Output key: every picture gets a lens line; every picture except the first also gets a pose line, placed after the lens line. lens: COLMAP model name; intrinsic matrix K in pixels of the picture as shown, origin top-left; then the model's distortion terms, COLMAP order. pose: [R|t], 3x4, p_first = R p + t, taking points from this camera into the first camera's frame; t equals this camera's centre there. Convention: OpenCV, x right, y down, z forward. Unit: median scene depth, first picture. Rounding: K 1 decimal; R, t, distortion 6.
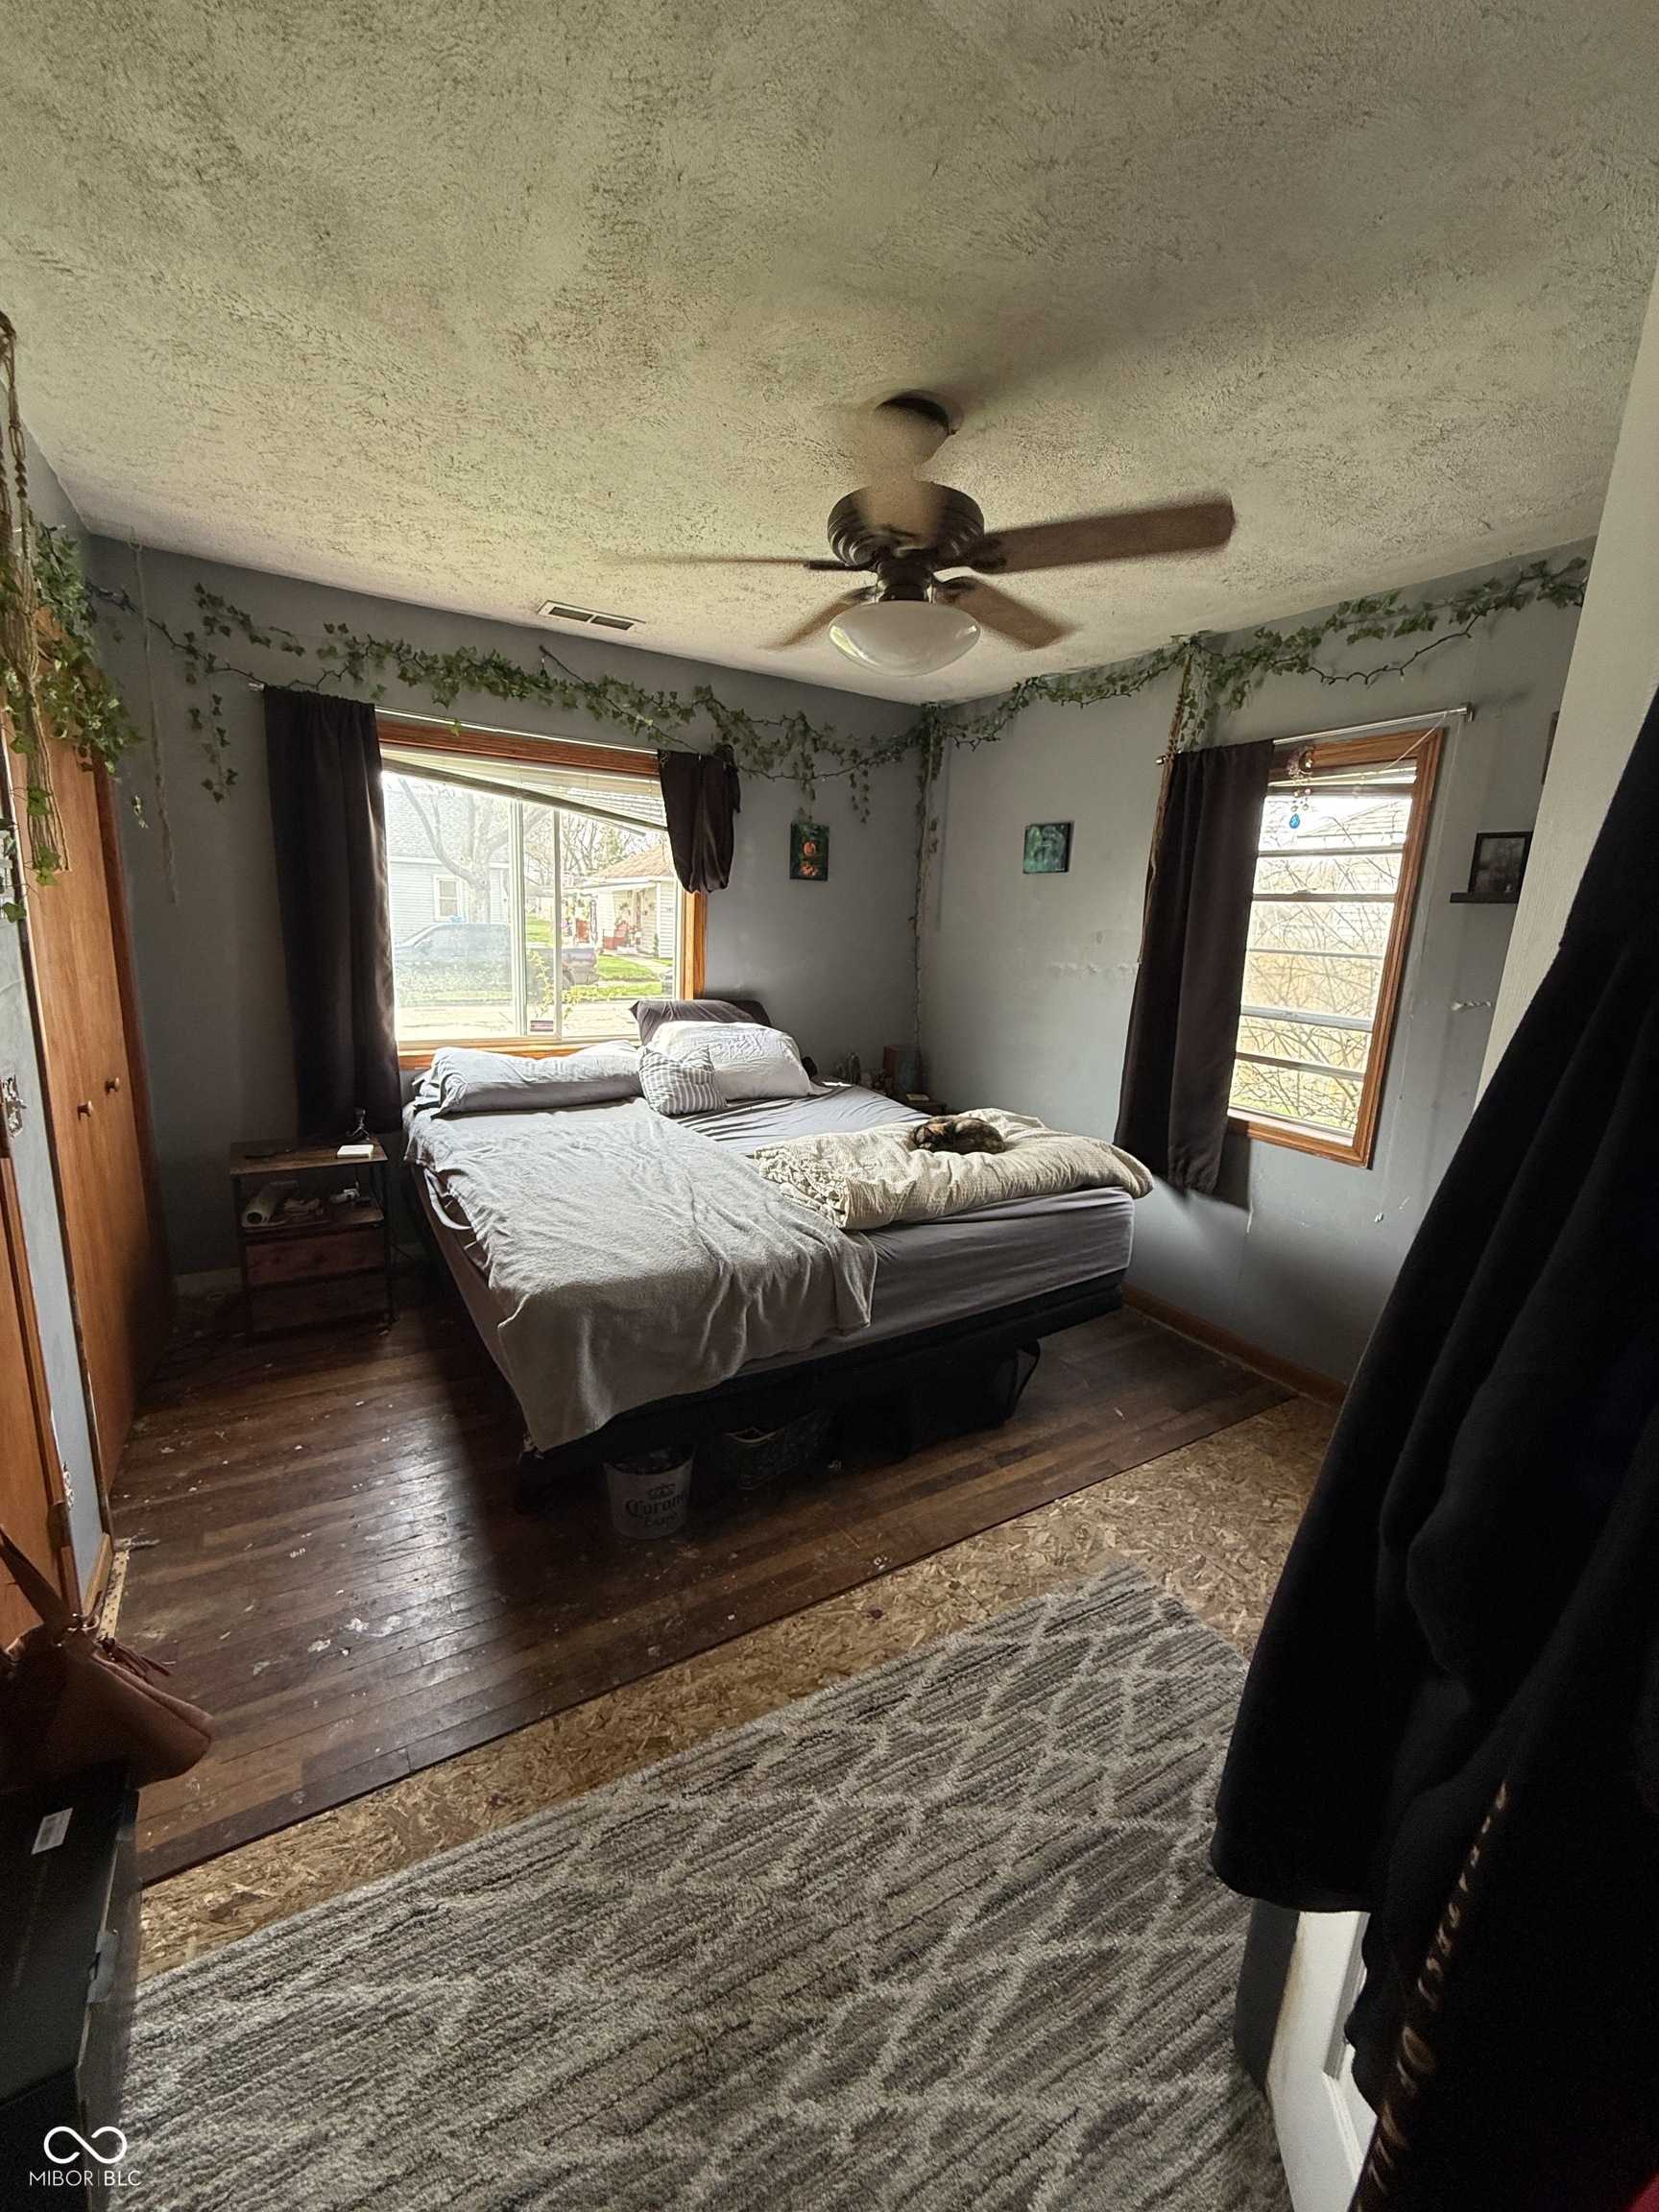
lens RADIAL K [[895.6, 0, 832.4], [0, 895.6, 1108.1], [0, 0, 1]] dist [0.000575, 0.000030]
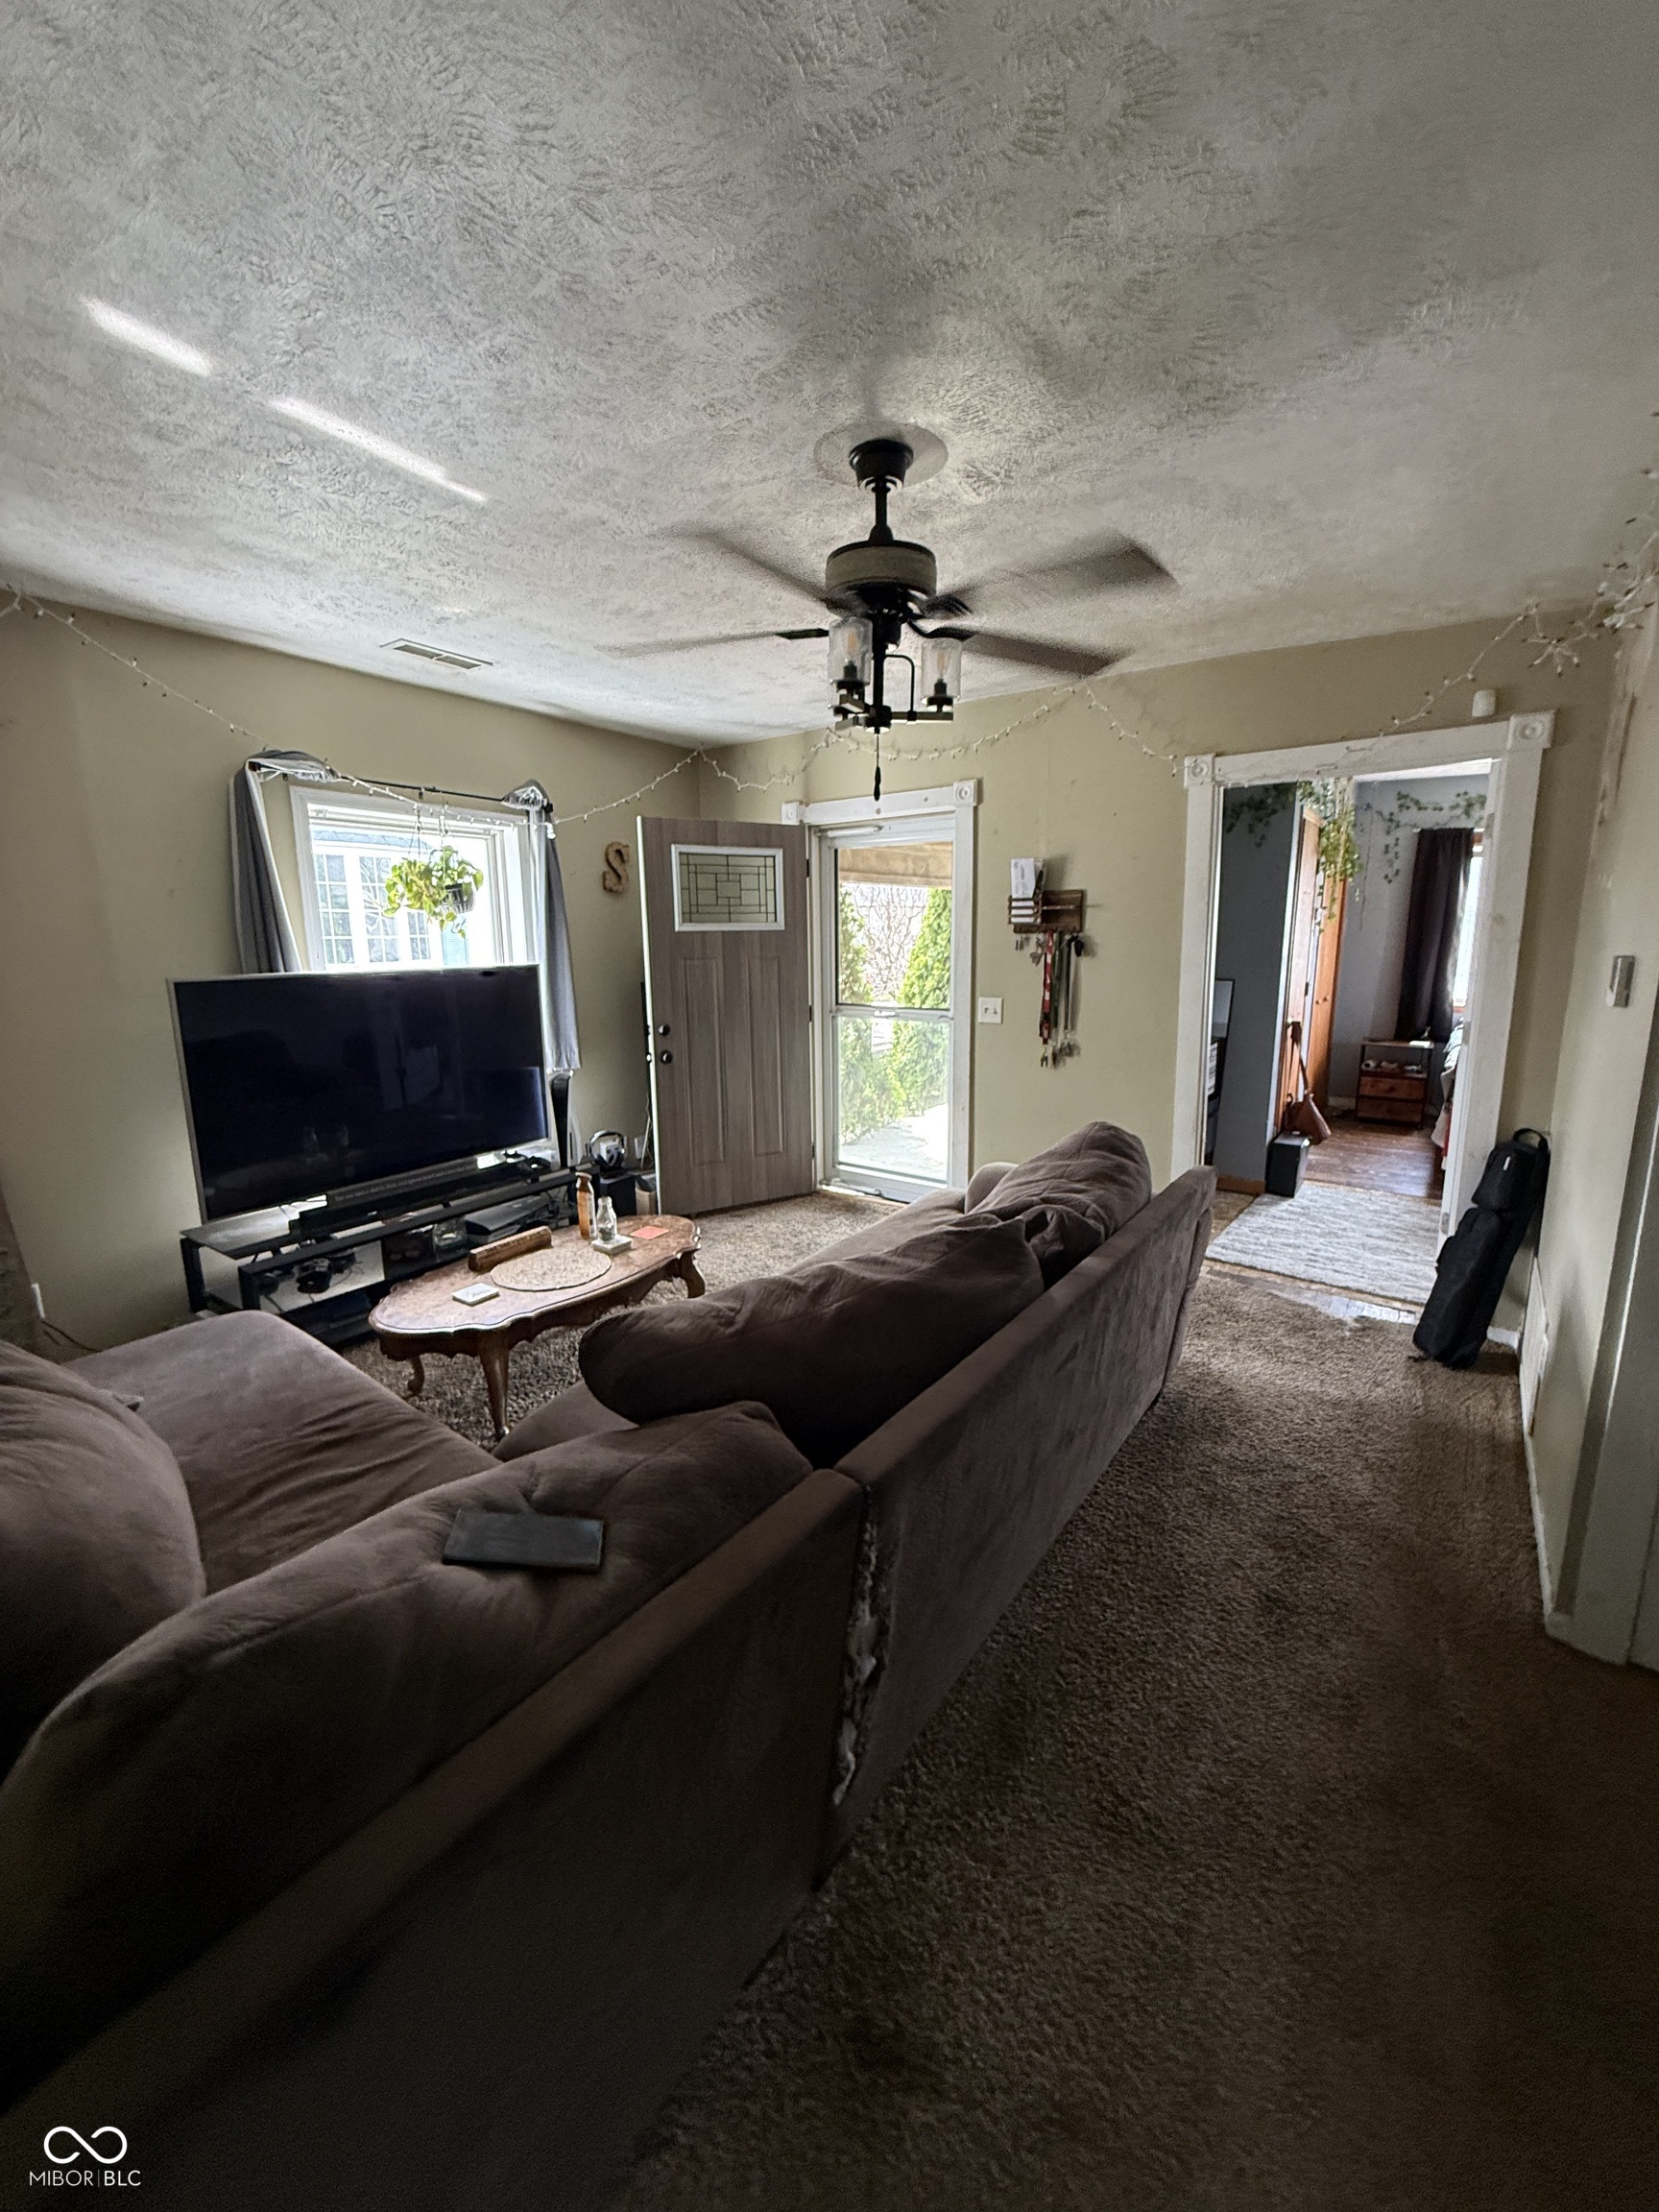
lens RADIAL K [[895.6, 0, 836.7], [0, 895.6, 1108.0], [0, 0, 1]] dist [0.000575, 0.000030]
pose [[0.416985, 0.126620, -0.900050, 0.840344], [-0.163660, 0.984524, 0.062682, 0.300405], [0.894058, 0.121165, 0.431254, -1.154239]]
